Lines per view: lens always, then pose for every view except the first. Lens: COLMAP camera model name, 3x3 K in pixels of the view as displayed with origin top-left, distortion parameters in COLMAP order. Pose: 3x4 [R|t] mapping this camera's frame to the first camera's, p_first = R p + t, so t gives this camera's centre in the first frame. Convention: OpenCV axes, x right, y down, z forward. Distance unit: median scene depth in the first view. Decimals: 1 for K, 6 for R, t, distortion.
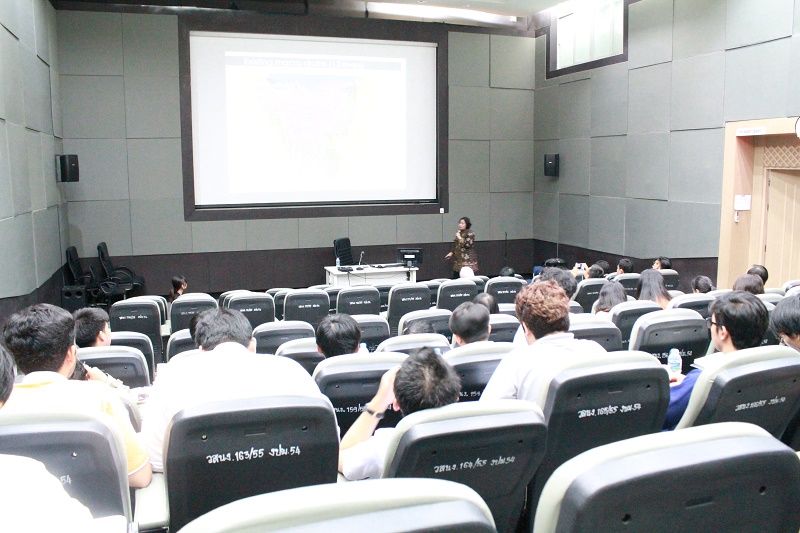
lens RADIAL K [[668.3, 0, 402.0], [0, 668.3, 268.1], [0, 0, 1]] dist [-0.101683, 0.034730]
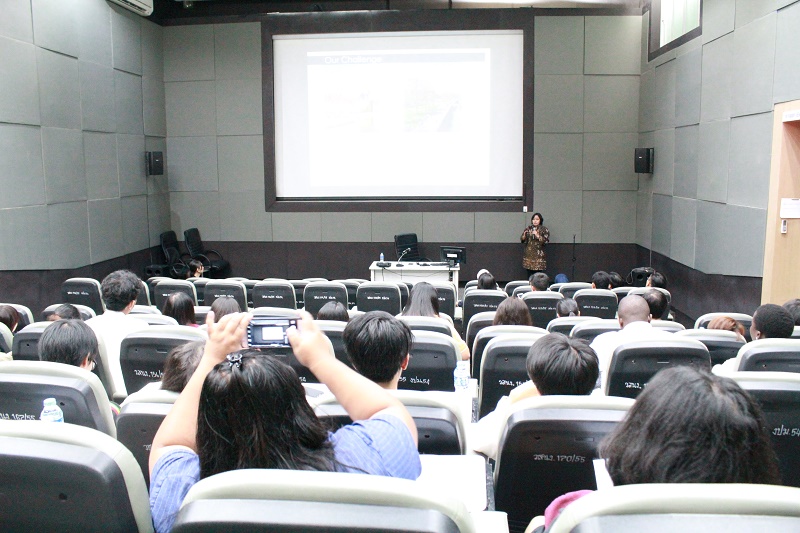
lens RADIAL K [[668.3, 0, 396.8], [0, 668.3, 263.1], [0, 0, 1]] dist [-0.101683, 0.034730]
pose [[0.913854, 0.059315, -0.401687, 0.319334], [-0.058435, 0.998187, 0.014456, -0.015658], [0.401816, 0.010262, 0.915663, 0.091047]]
